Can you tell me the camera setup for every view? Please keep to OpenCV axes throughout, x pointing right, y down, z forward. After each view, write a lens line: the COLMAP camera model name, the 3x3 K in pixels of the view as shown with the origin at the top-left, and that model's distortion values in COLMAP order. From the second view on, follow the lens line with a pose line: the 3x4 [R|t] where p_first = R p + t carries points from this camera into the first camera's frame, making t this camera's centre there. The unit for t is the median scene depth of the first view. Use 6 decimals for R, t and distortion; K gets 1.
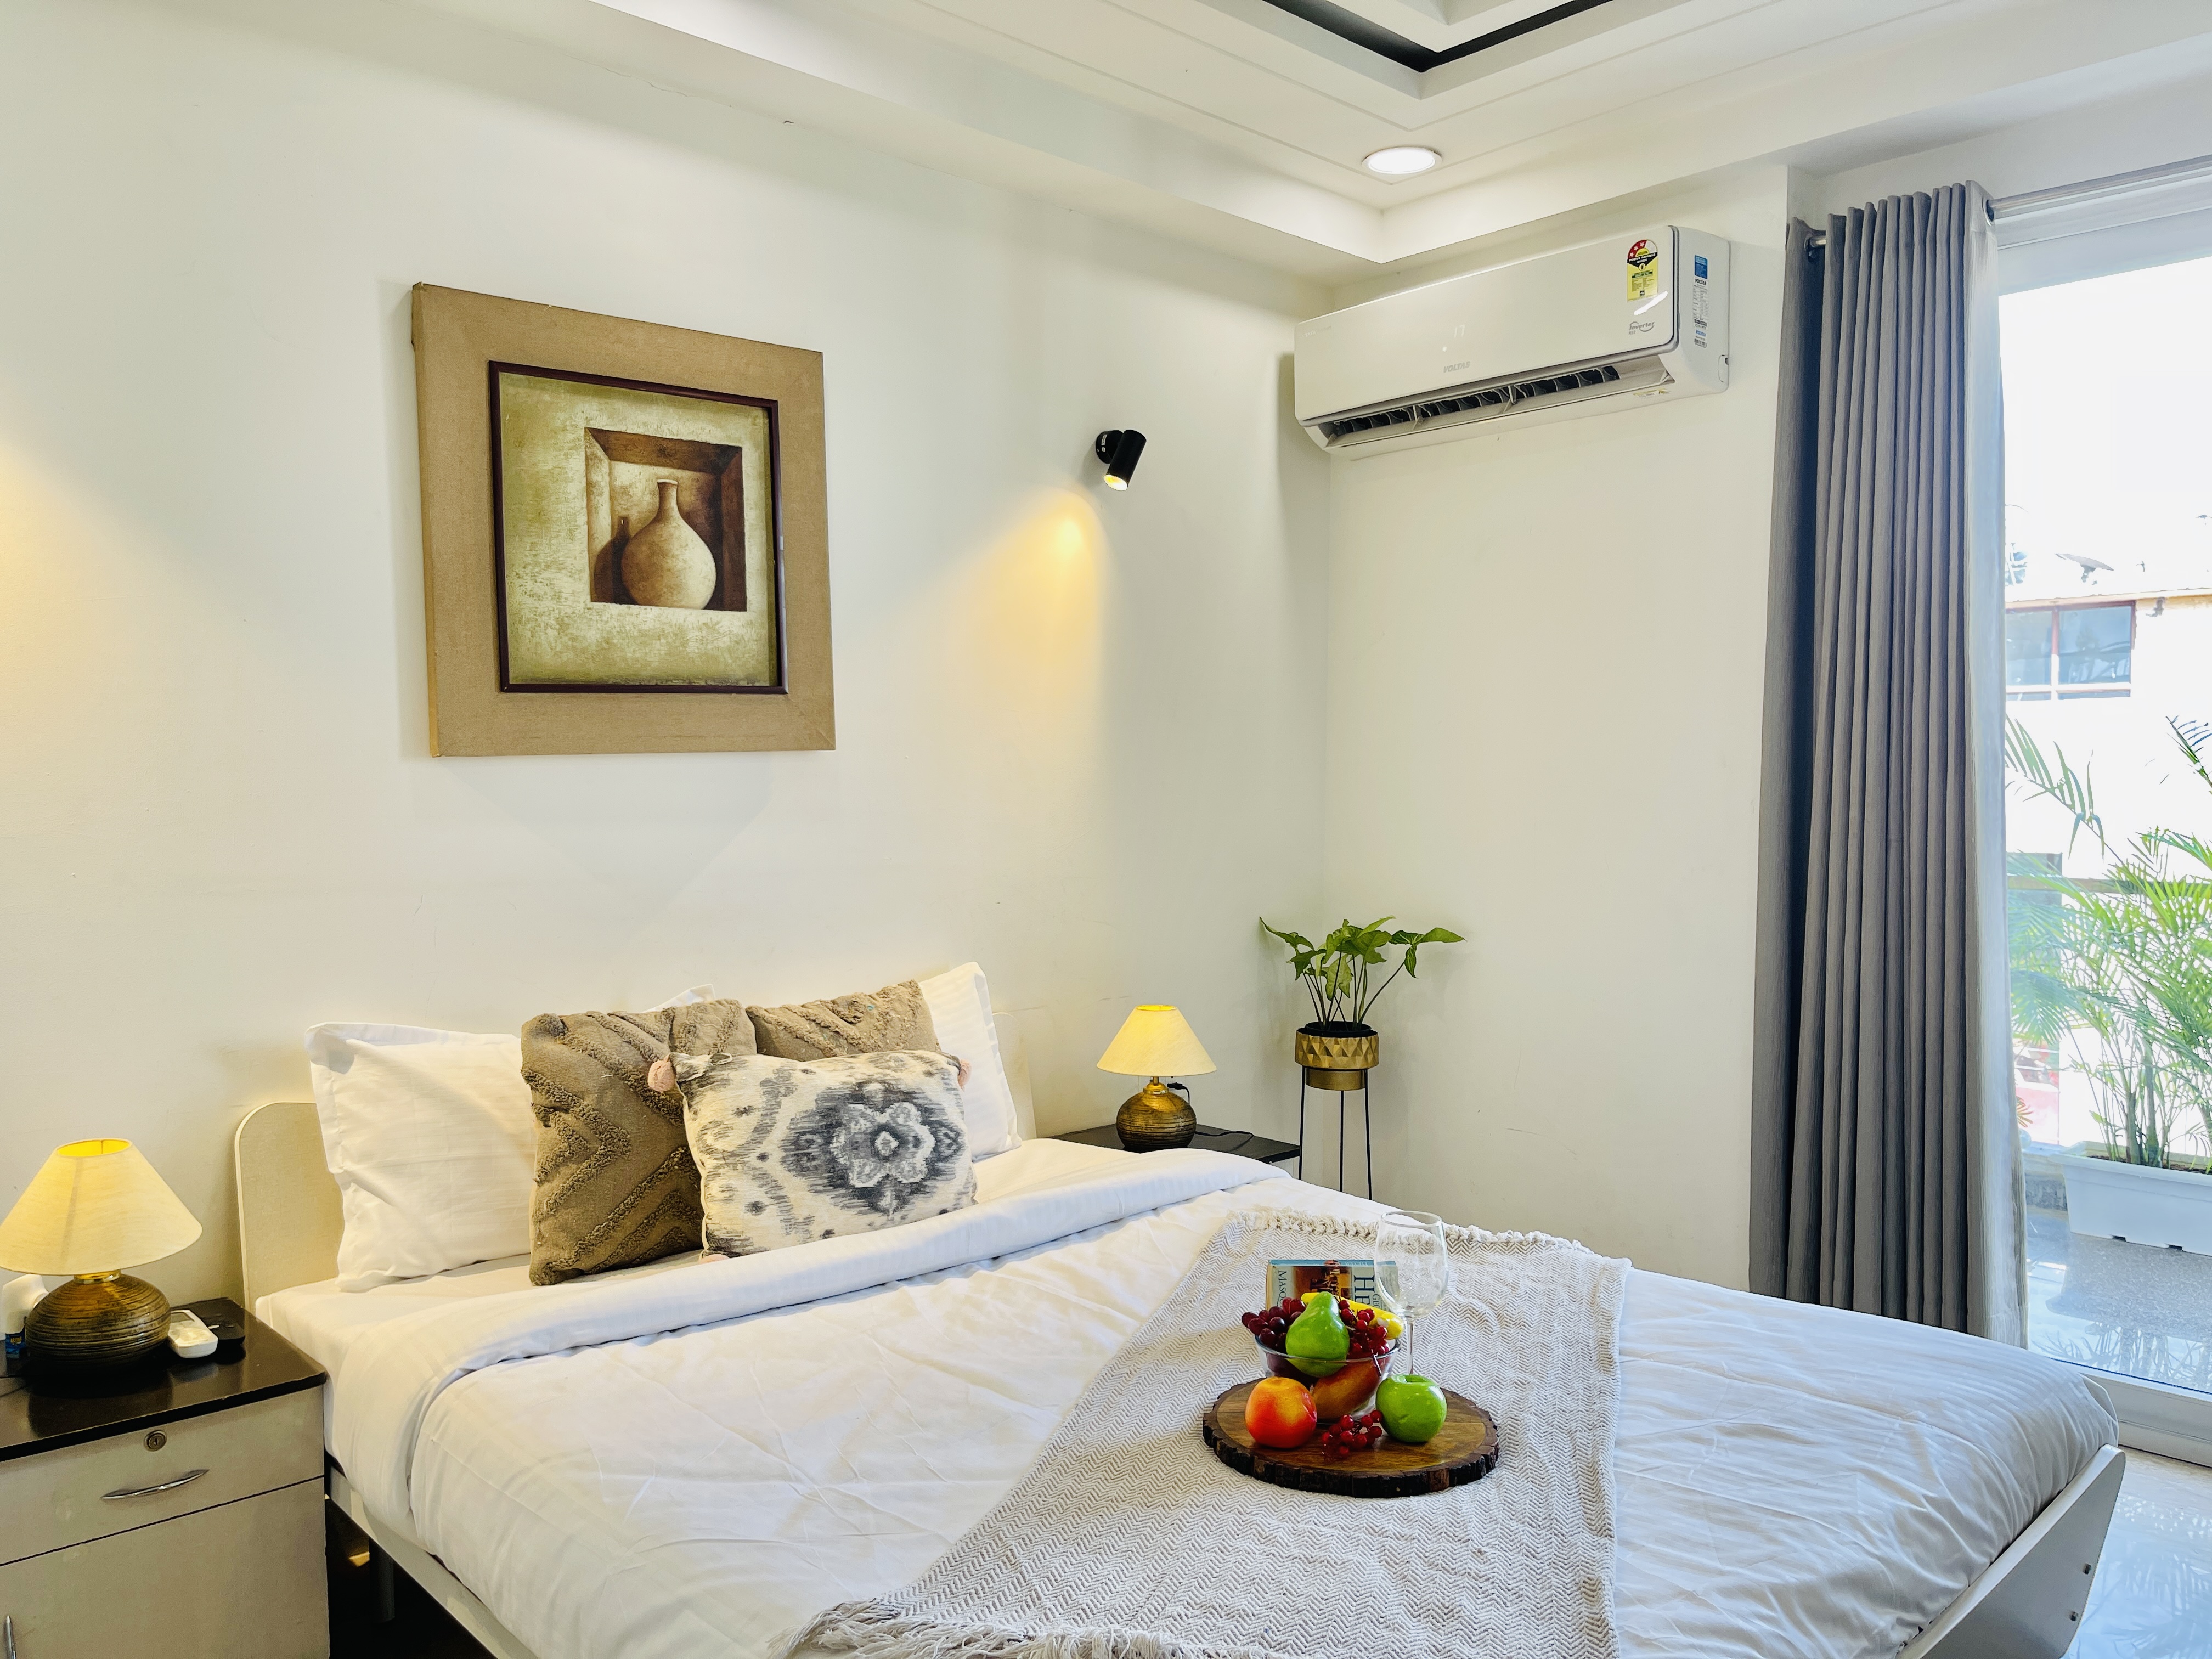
lens RADIAL K [[1695.7, 0, 1106.0], [0, 1695.7, 829.5], [0, 0, 1]] dist [0.011941, 0.004648]
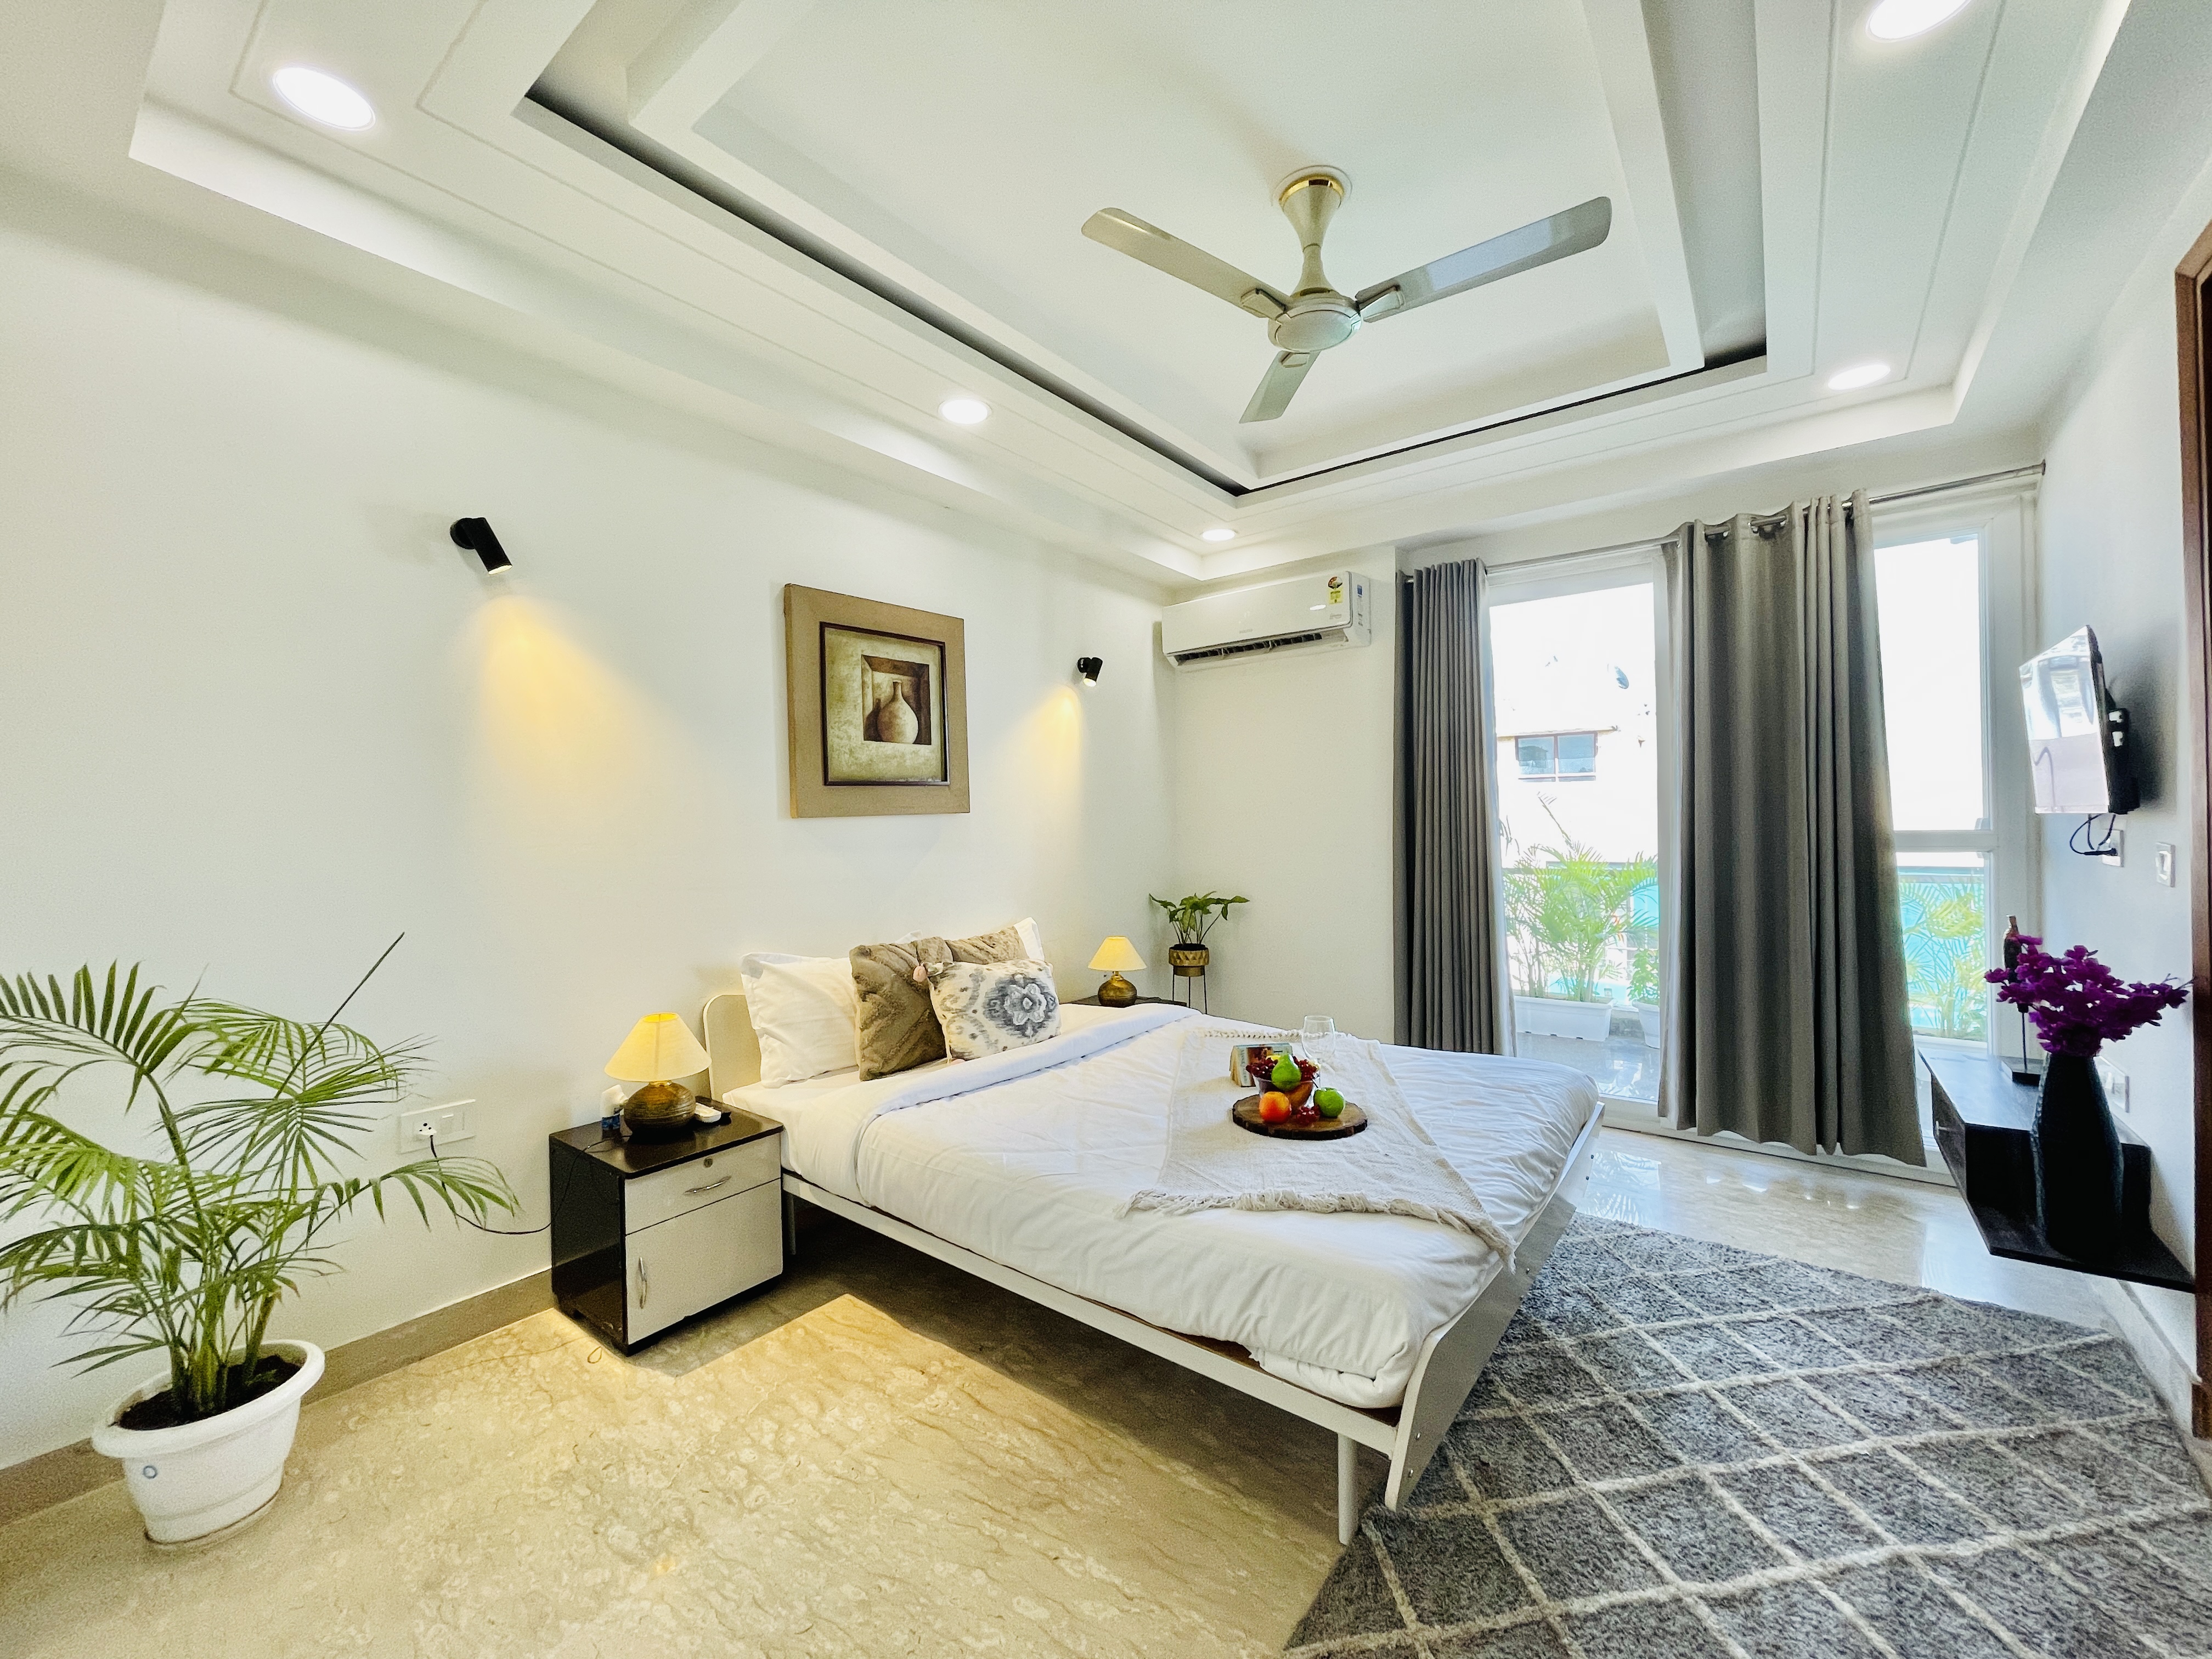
lens RADIAL K [[897.9, 0, 1100.3], [0, 897.9, 820.6], [0, 0, 1]] dist [0.000449, -0.000333]
pose [[0.986794, -0.010912, 0.161611, -0.206250], [0.017412, 0.999093, -0.038859, 0.006844], [-0.161041, 0.041160, 0.986089, -0.092523]]
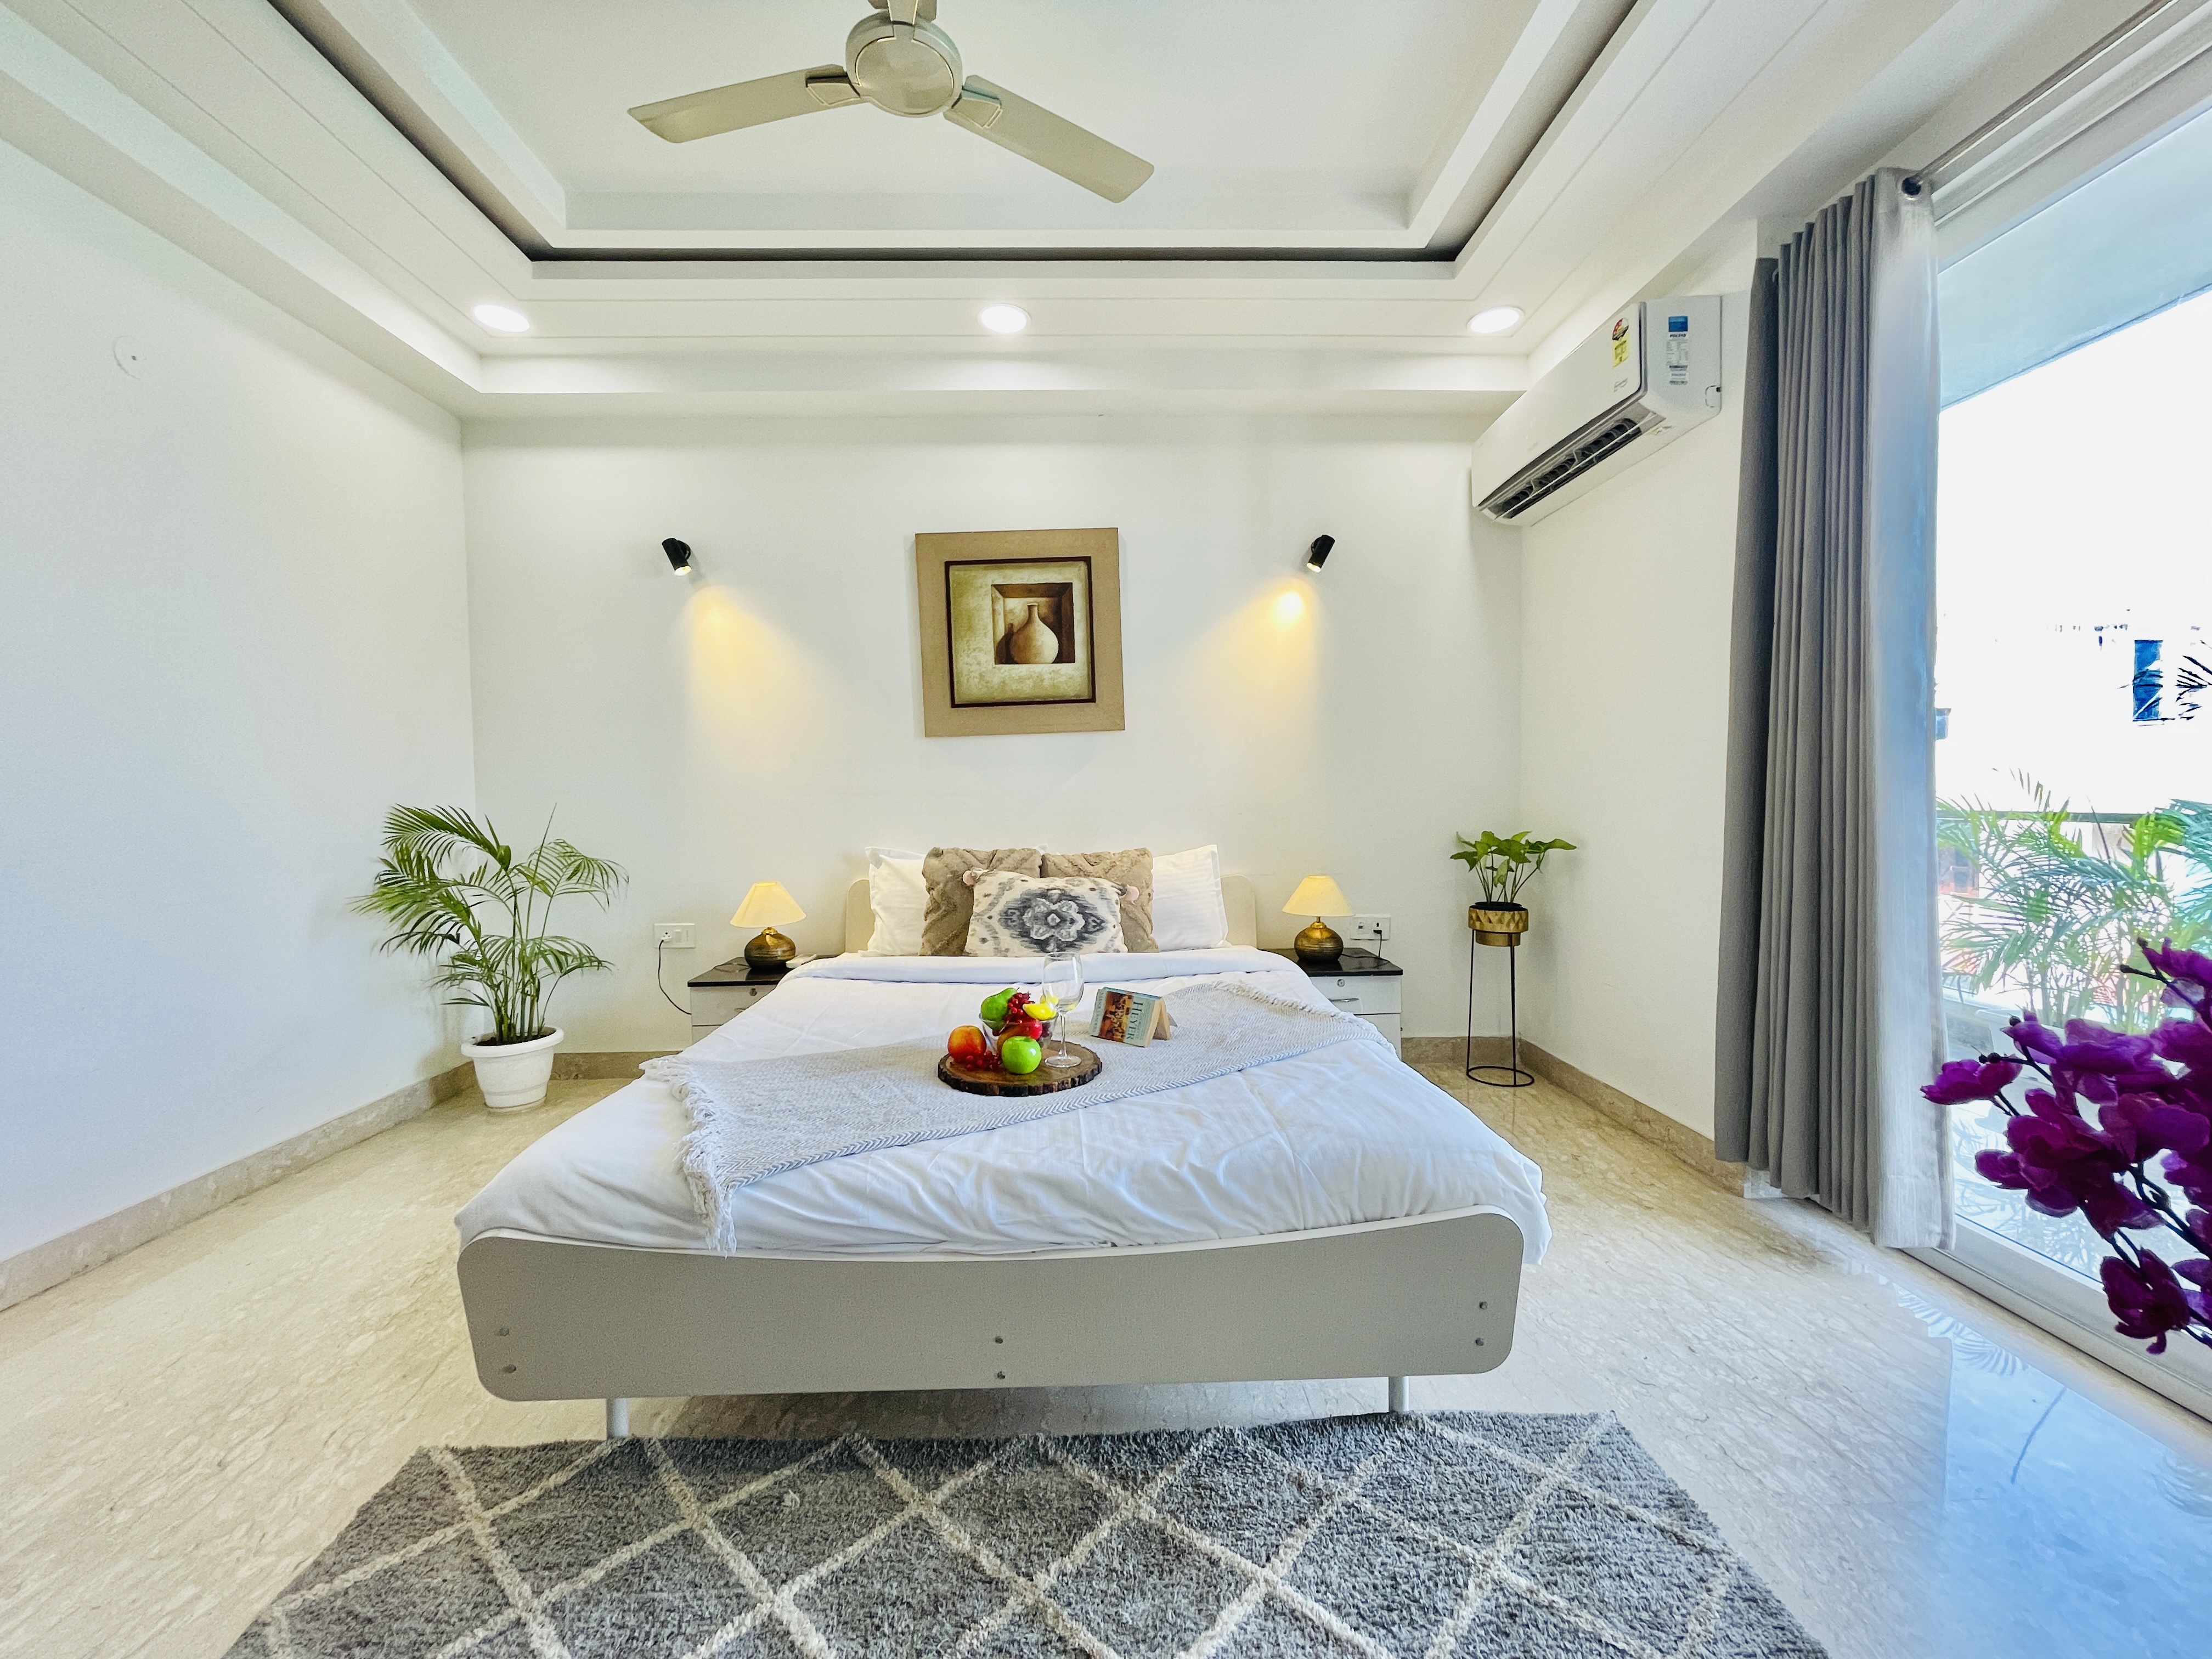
lens RADIAL K [[897.9, 0, 1100.3], [0, 897.9, 820.6], [0, 0, 1]] dist [0.000449, -0.000333]
pose [[0.747270, 0.011805, -0.664415, 0.581600], [-0.012148, 0.999918, 0.004103, 0.061264], [0.664409, 0.005005, 0.747352, 0.238840]]
